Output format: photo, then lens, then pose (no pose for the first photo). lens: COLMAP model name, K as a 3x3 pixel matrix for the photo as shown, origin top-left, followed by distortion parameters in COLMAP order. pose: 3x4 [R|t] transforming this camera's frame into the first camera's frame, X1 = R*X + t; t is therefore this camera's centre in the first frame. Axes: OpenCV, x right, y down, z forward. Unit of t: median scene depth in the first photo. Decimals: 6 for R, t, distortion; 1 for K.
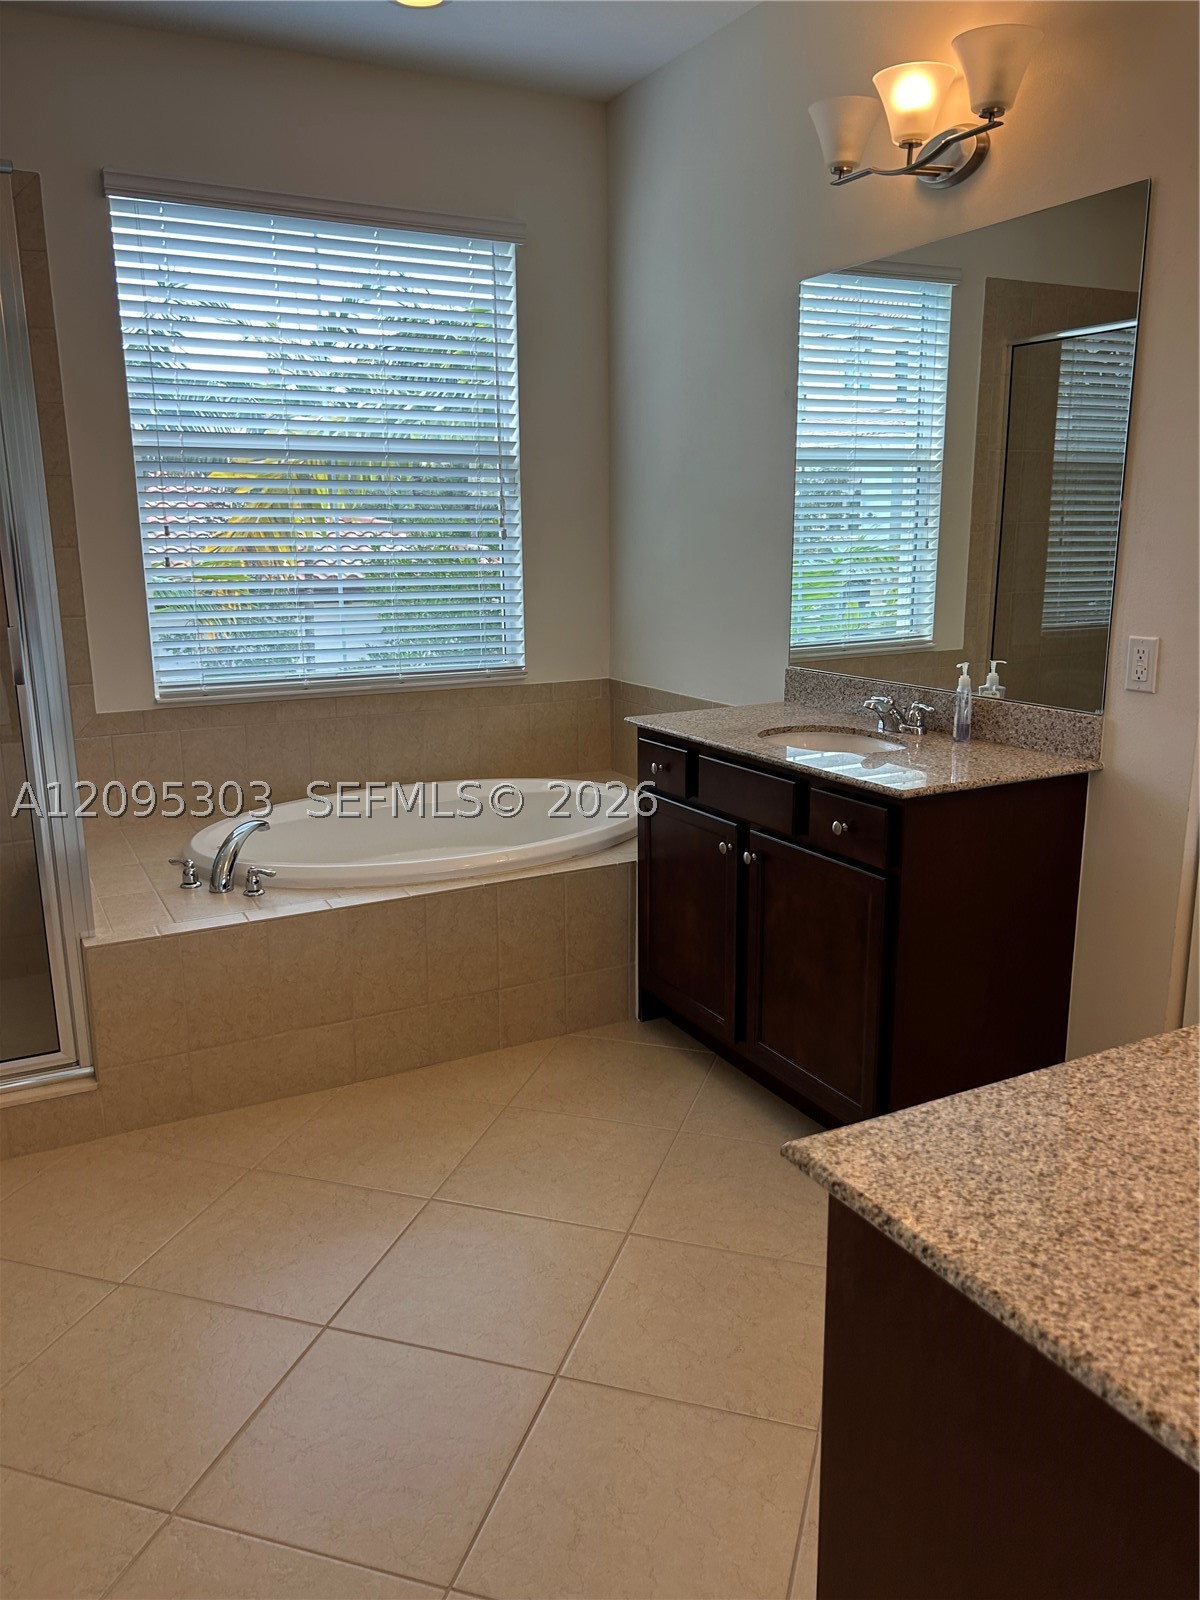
lens RADIAL K [[1214.5, 0, 605.1], [0, 1214.5, 807.0], [0, 0, 1]] dist [0.040480, -0.039108]
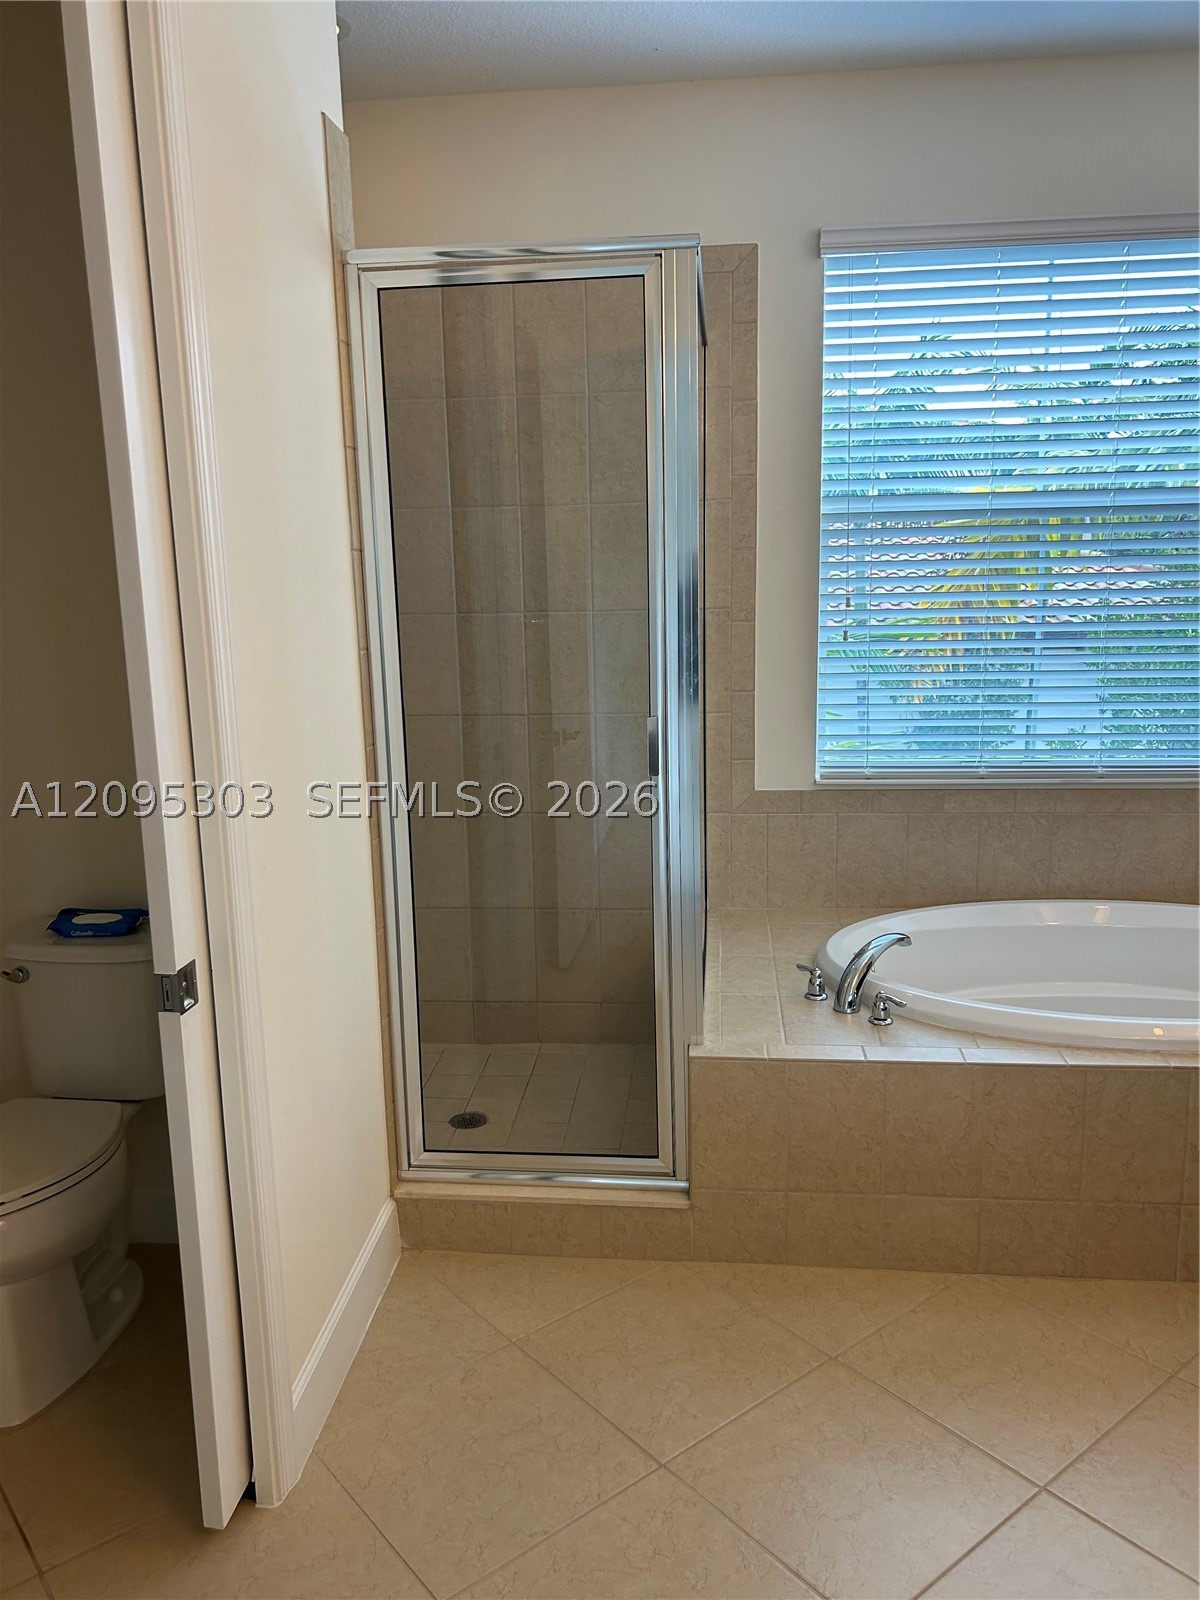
lens RADIAL K [[1193.4, 0, 600.0], [0, 1193.4, 800.0], [0, 0, 1]] dist [0.034304, -0.045268]
pose [[0.831067, 0.088996, -0.549006, -0.000036], [-0.108981, 0.994036, -0.003835, -0.060344], [0.545390, 0.063019, 0.835810, 0.167423]]
